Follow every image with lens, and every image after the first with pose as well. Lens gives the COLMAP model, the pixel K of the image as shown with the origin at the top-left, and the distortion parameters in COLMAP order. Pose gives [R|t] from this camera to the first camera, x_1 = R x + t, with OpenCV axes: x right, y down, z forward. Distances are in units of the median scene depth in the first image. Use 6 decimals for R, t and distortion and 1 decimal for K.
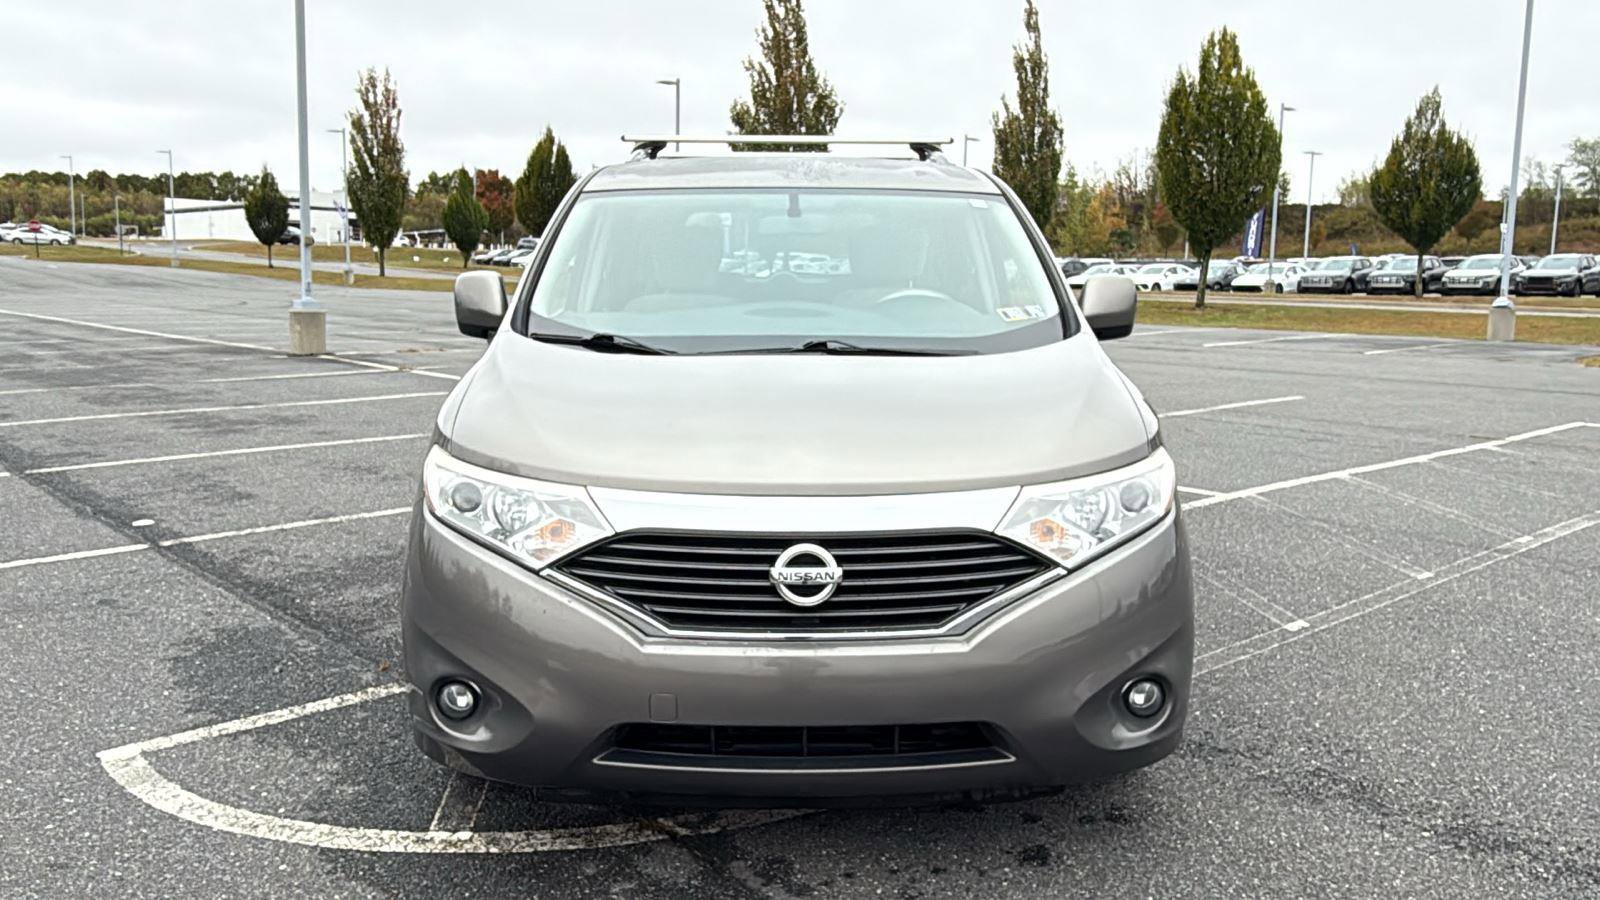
lens RADIAL K [[1300.6, 0, 802.8], [0, 1300.6, 452.1], [0, 0, 1]] dist [0.003947, -0.009611]
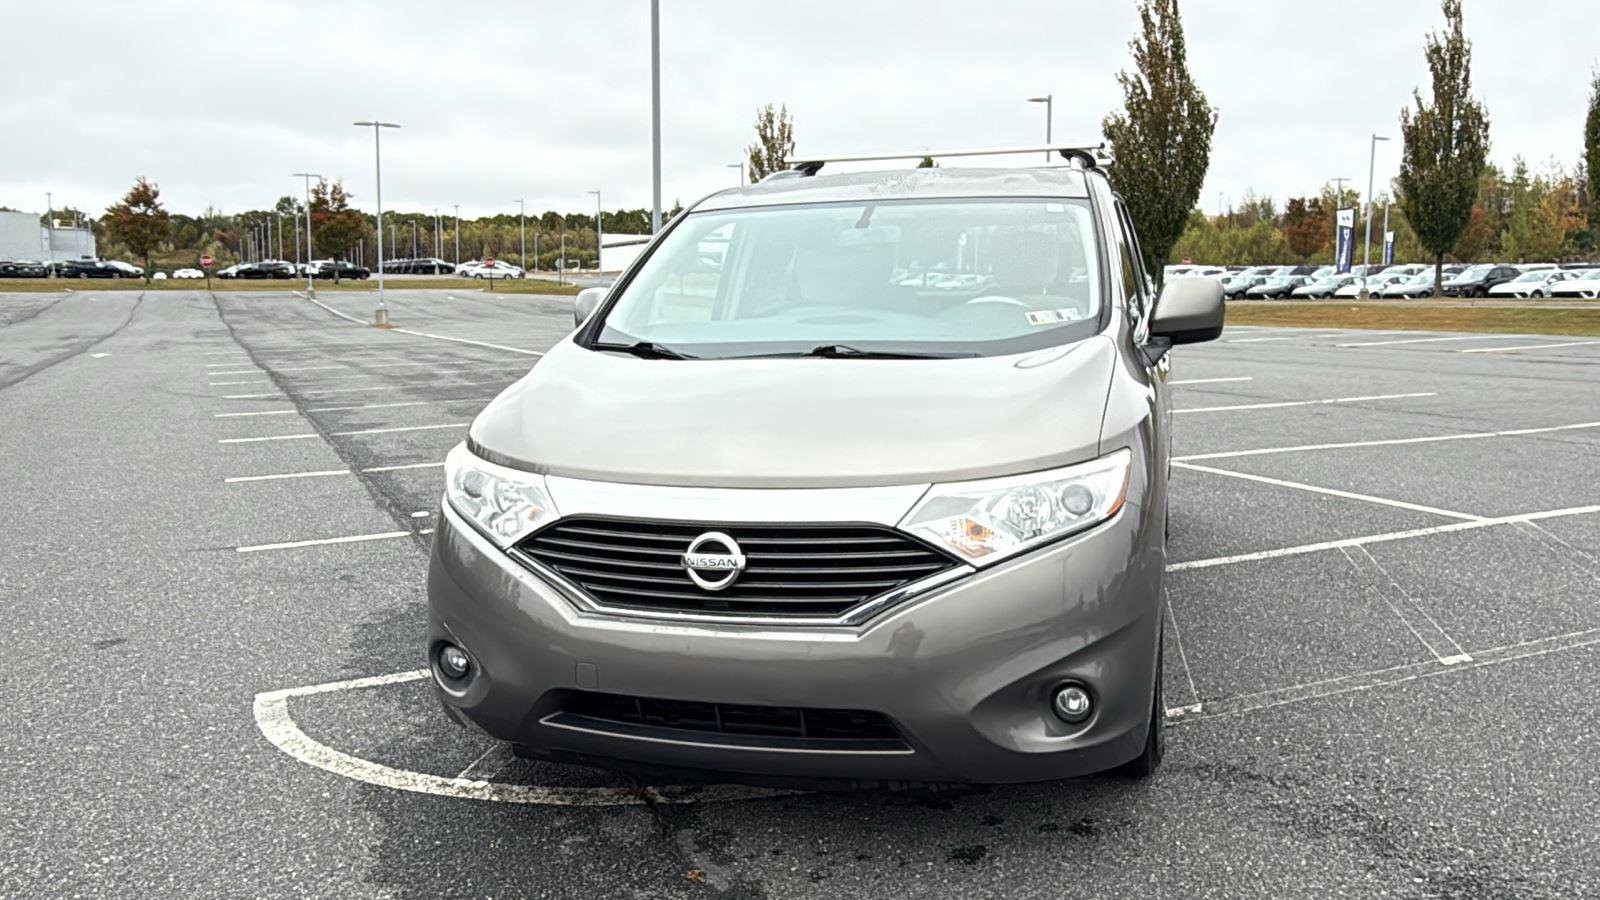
lens RADIAL K [[1300.6, 0, 802.8], [0, 1300.6, 452.1], [0, 0, 1]] dist [0.003947, -0.009611]
pose [[0.953415, 0.014098, -0.301332, 0.276824], [-0.018639, 0.999752, -0.012199, 0.011576], [0.301085, 0.017247, 0.953441, 0.000580]]
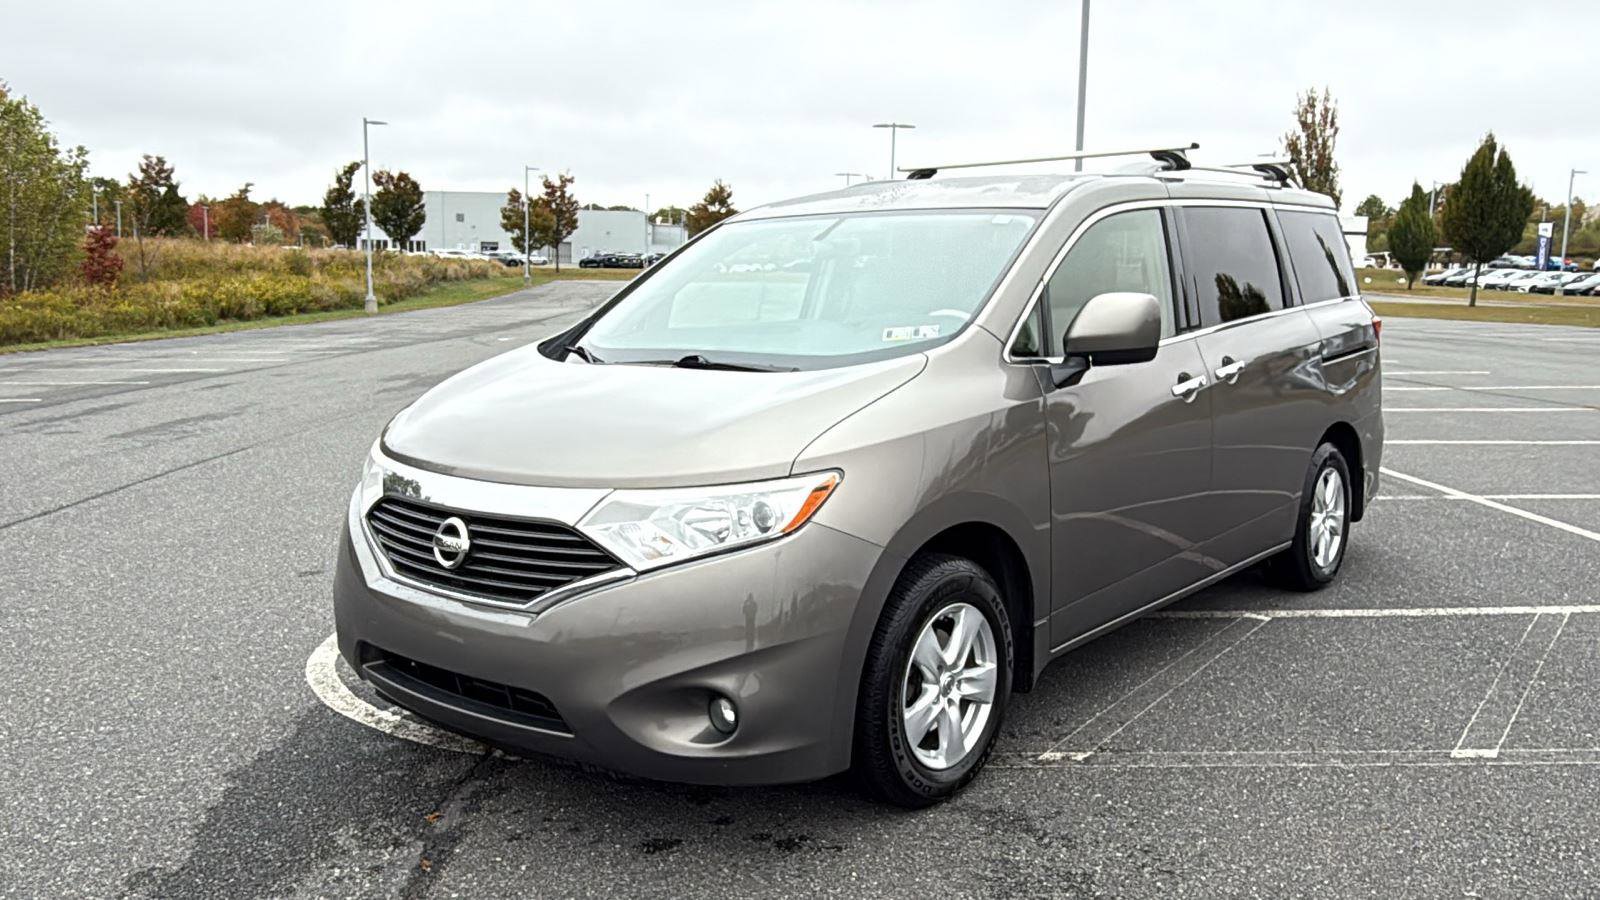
lens RADIAL K [[1300.6, 0, 802.8], [0, 1300.6, 452.1], [0, 0, 1]] dist [0.003947, -0.009611]
pose [[0.749227, 0.073070, -0.658270, 0.729081], [-0.084399, 0.996326, 0.014534, -0.024538], [0.656913, 0.044668, 0.752642, 0.211103]]
